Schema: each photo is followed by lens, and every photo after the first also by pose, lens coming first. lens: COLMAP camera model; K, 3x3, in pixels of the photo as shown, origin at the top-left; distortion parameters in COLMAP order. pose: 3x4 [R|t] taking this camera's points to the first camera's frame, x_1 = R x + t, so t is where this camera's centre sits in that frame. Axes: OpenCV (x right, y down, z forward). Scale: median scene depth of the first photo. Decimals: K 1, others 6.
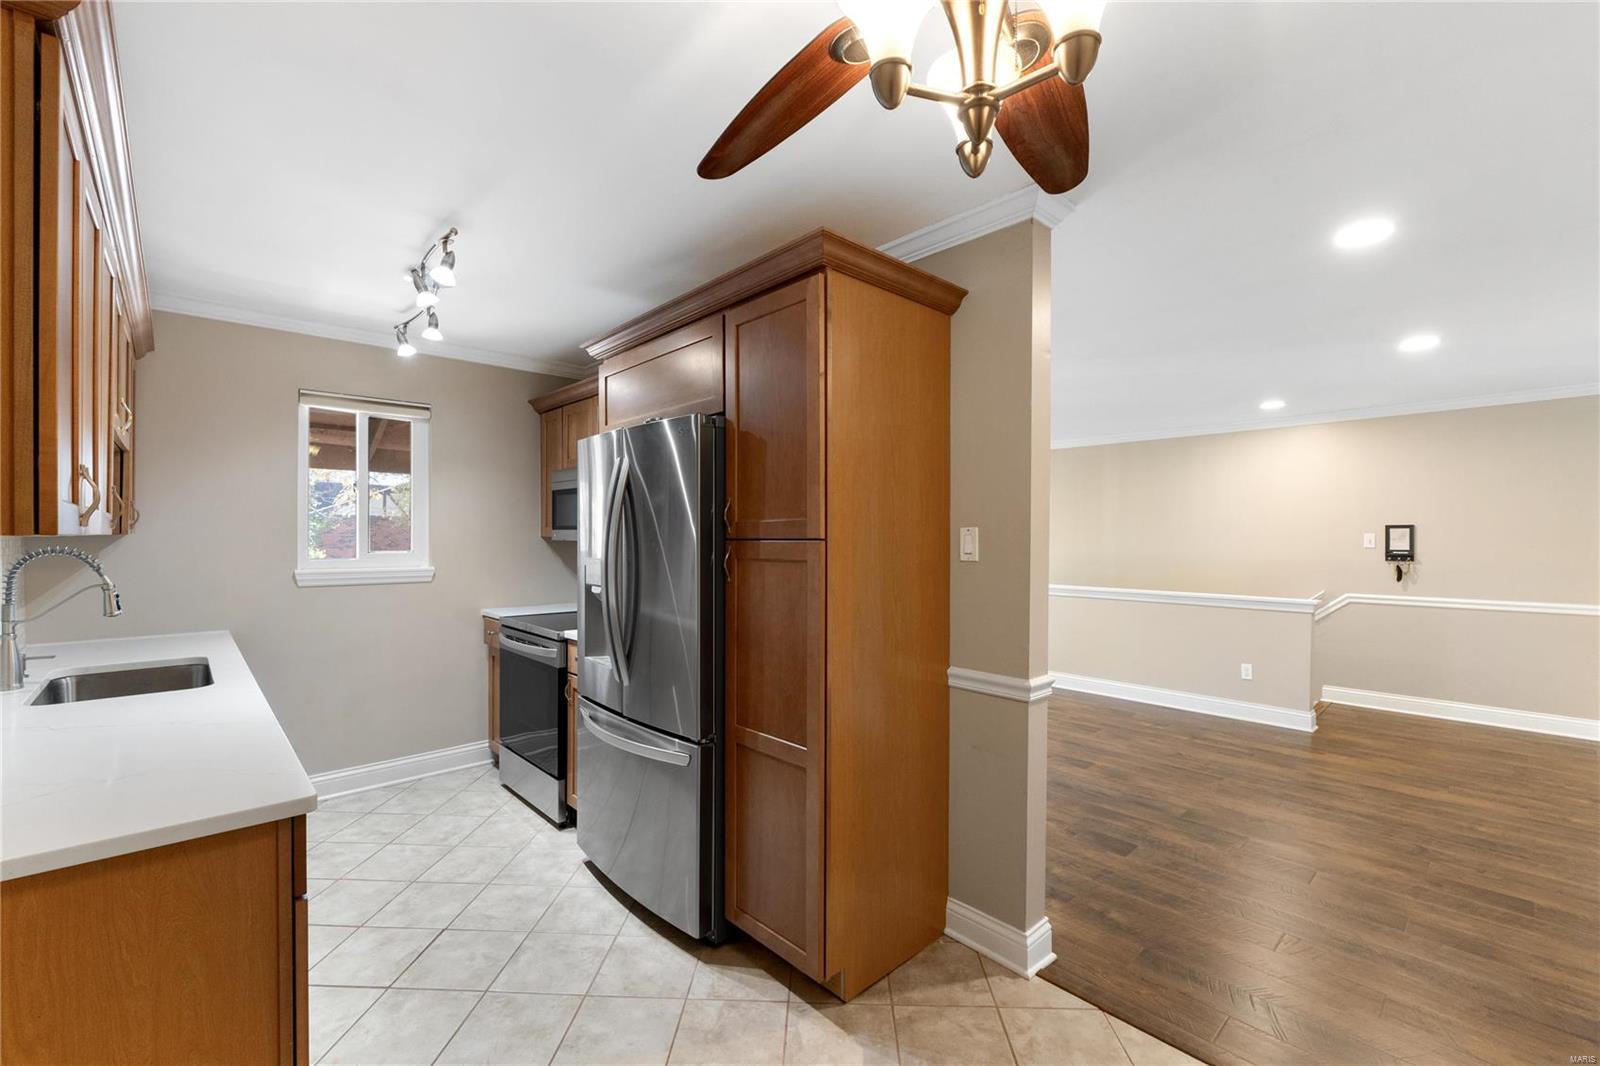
lens RADIAL K [[679.0, 0, 800.0], [0, 679.0, 533.0], [0, 0, 1]] dist [-0.002186, -0.000414]
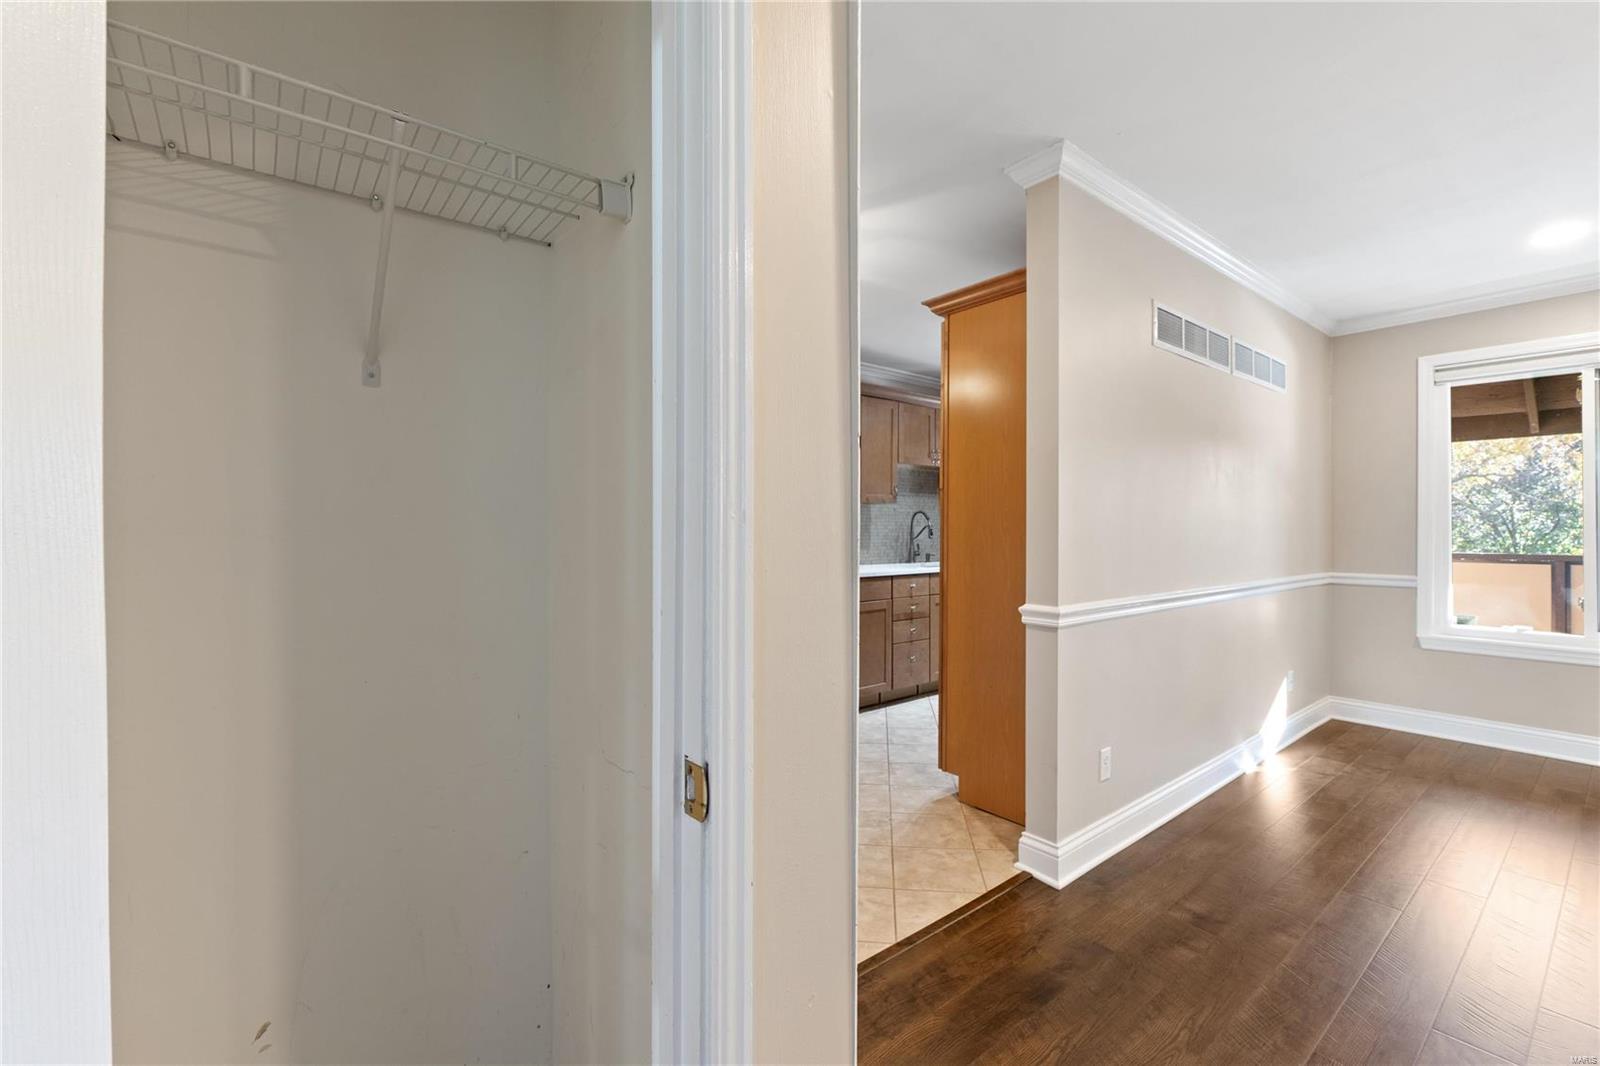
lens RADIAL K [[685.2, 0, 800.0], [0, 685.2, 533.0], [0, 0, 1]] dist [0.000665, 0.000069]
pose [[-0.085079, 0.001558, -0.996373, 0.648469], [-0.007322, 0.999971, 0.002189, 0.049084], [0.996347, 0.007482, -0.085065, 0.324552]]
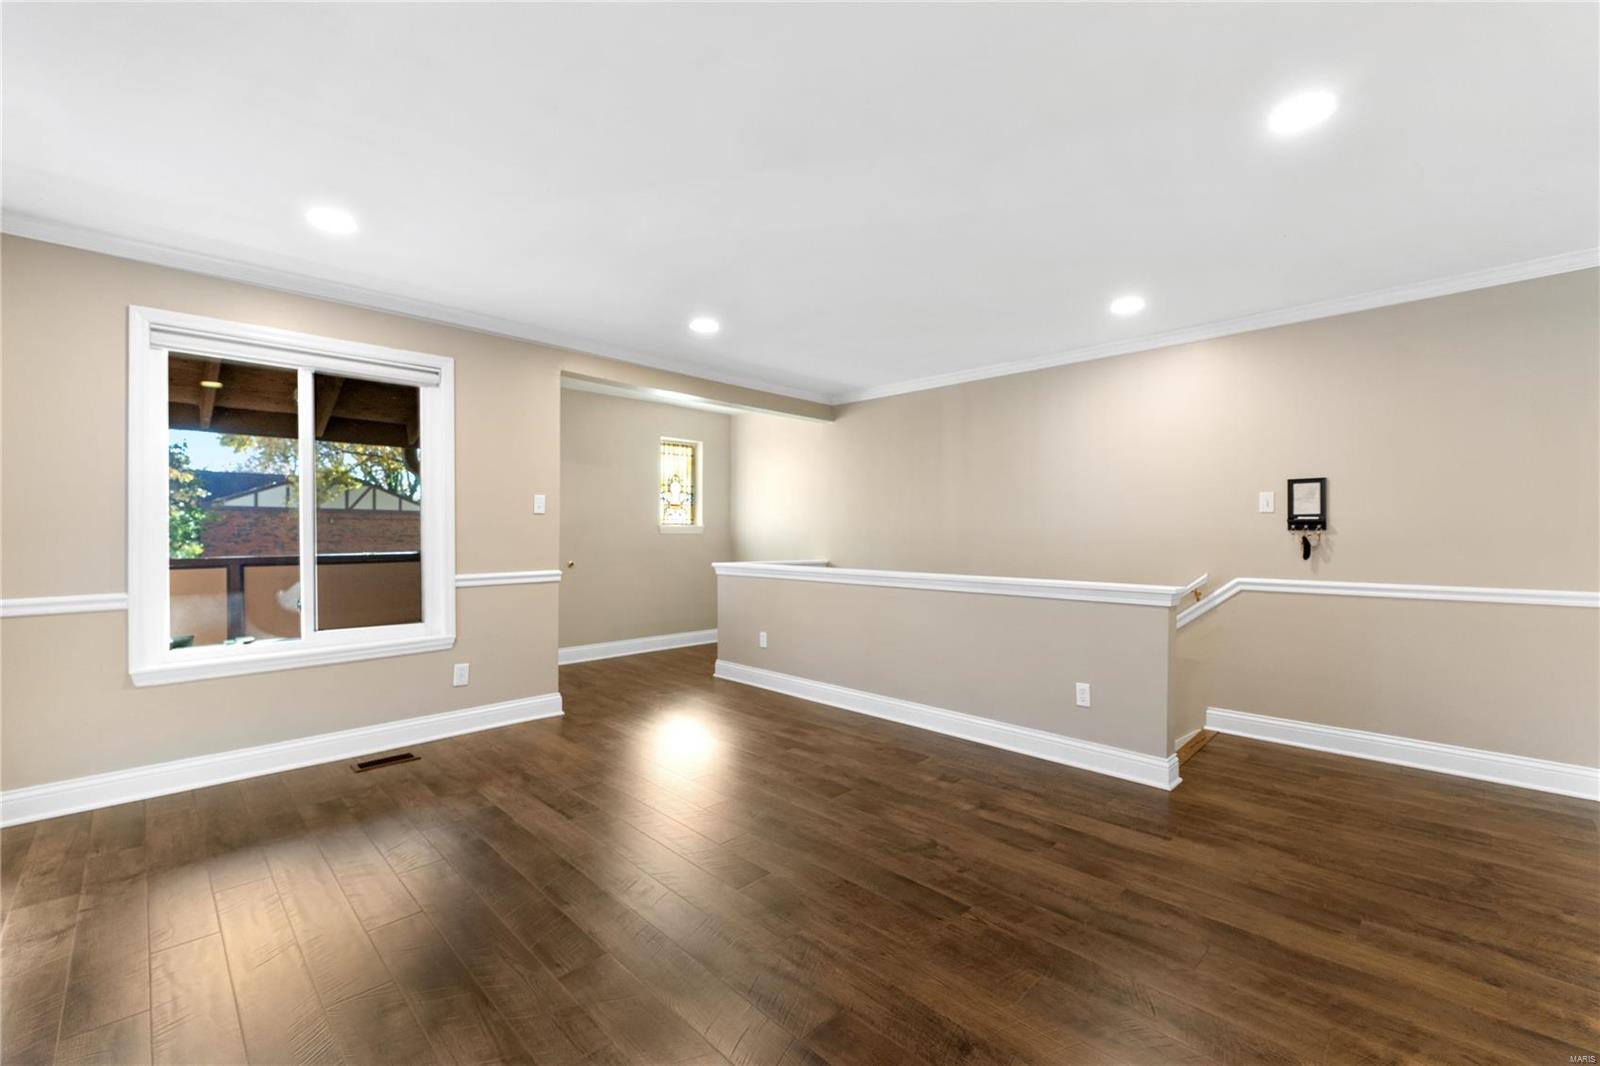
lens RADIAL K [[658.7, 0, 800.0], [0, 658.7, 533.0], [0, 0, 1]] dist [-0.015300, -0.000689]
pose [[0.999603, -0.005345, 0.027665, 0.383949], [0.005279, 0.999983, 0.002467, 0.044123], [-0.027678, -0.002320, 0.999614, 0.382676]]
